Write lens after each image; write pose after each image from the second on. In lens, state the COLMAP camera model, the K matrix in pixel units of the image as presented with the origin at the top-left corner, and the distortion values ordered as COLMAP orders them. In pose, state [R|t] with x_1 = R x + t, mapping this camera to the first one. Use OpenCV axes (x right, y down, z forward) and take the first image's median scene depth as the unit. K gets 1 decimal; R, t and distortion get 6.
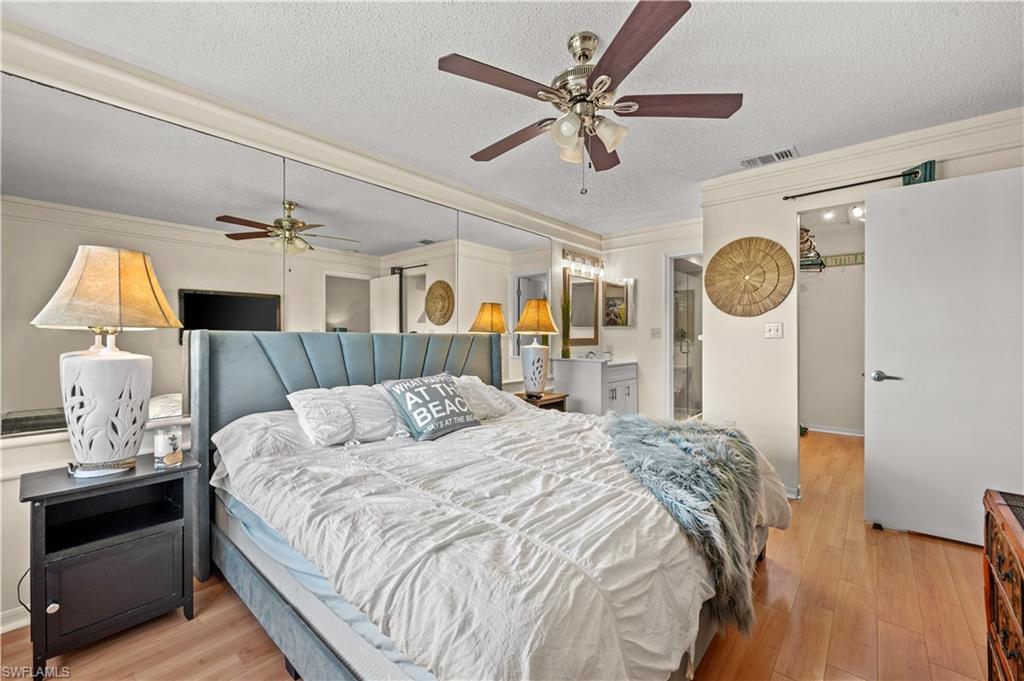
lens RADIAL K [[413.1, 0, 514.2], [0, 413.1, 340.6], [0, 0, 1]] dist [-0.000964, -0.000090]
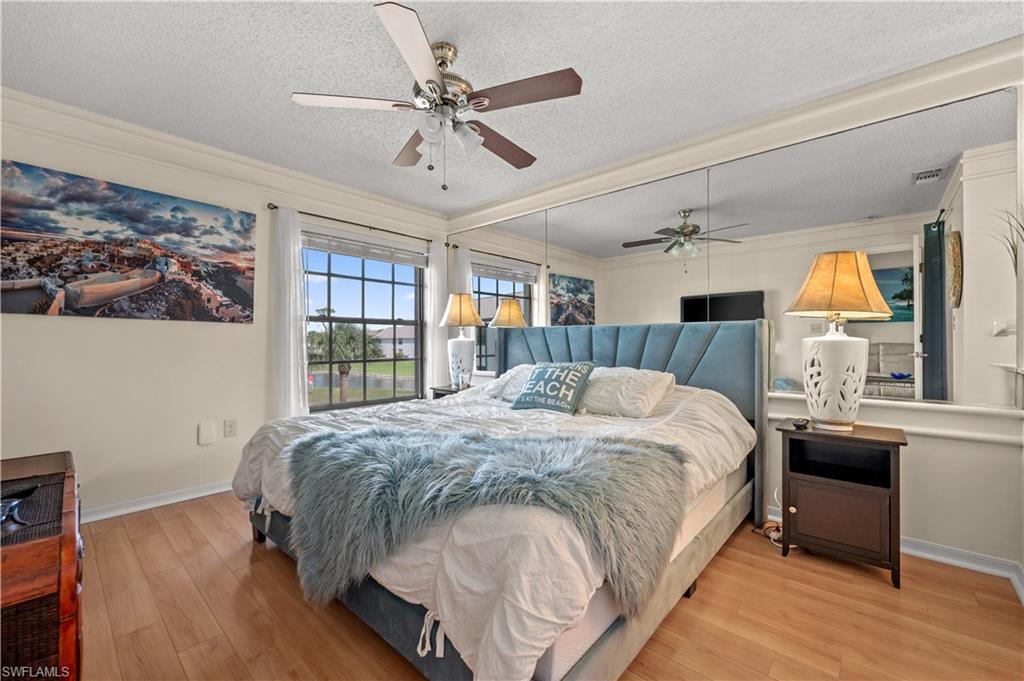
lens RADIAL K [[413.1, 0, 514.2], [0, 413.1, 340.6], [0, 0, 1]] dist [-0.000964, -0.000090]
pose [[-0.003240, 0.001134, -0.999994, 0.603681], [-0.006781, 0.999976, 0.001156, 0.018983], [0.999972, 0.006785, -0.003233, 0.571505]]
